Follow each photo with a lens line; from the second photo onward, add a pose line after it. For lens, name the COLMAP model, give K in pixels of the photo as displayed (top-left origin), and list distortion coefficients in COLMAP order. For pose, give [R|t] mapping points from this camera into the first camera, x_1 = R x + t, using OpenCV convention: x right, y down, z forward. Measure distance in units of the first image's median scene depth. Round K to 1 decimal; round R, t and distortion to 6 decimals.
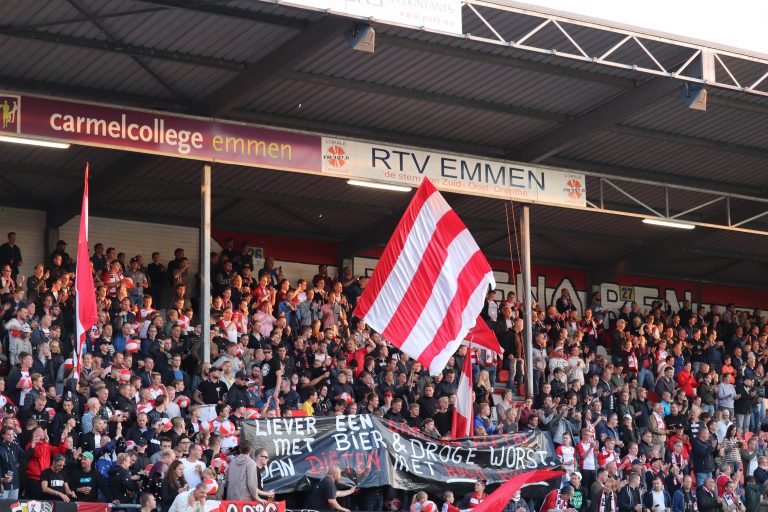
lens RADIAL K [[2069.4, 0, 384.3], [0, 2069.4, 332.7], [0, 0, 1]] dist [-0.384374, -0.604726]
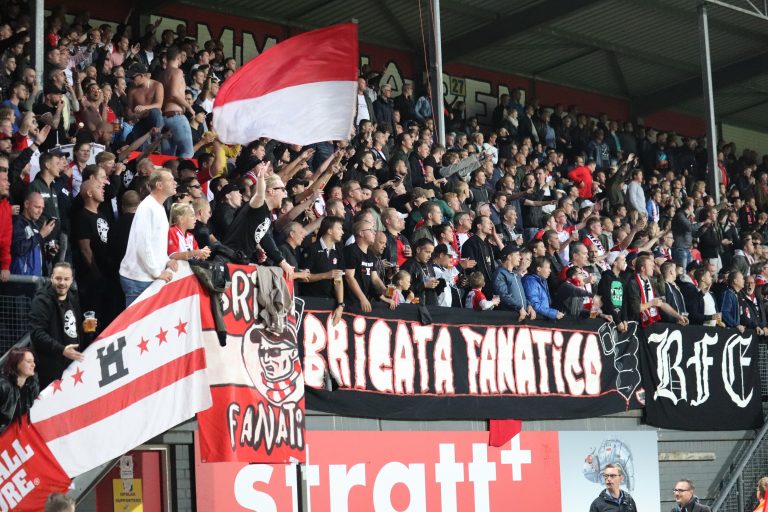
lens RADIAL K [[1867.8, 0, 384.0], [0, 1867.8, 256.0], [0, 0, 1]] dist [-0.017383, -4.085544]
pose [[0.969626, 0.004974, 0.244541, -0.092873], [-0.006253, 0.999971, 0.004454, 0.046245], [-0.244512, -0.005848, 0.969629, 0.298037]]
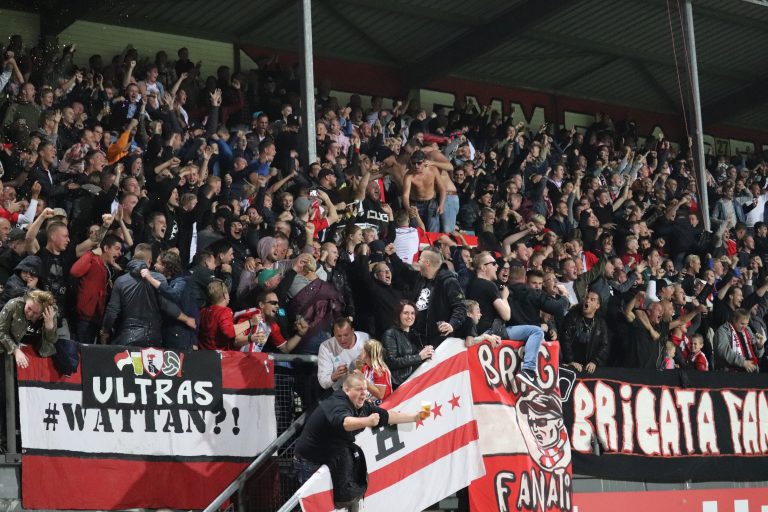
lens RADIAL K [[1896.6, 0, 384.0], [0, 1896.6, 256.0], [0, 0, 1]] dist [-0.340001, -0.996208]
pose [[0.994996, -0.022257, 0.097408, -0.093880], [0.025079, 0.999298, -0.027843, 0.043334], [-0.096720, 0.030147, 0.994855, 0.276194]]
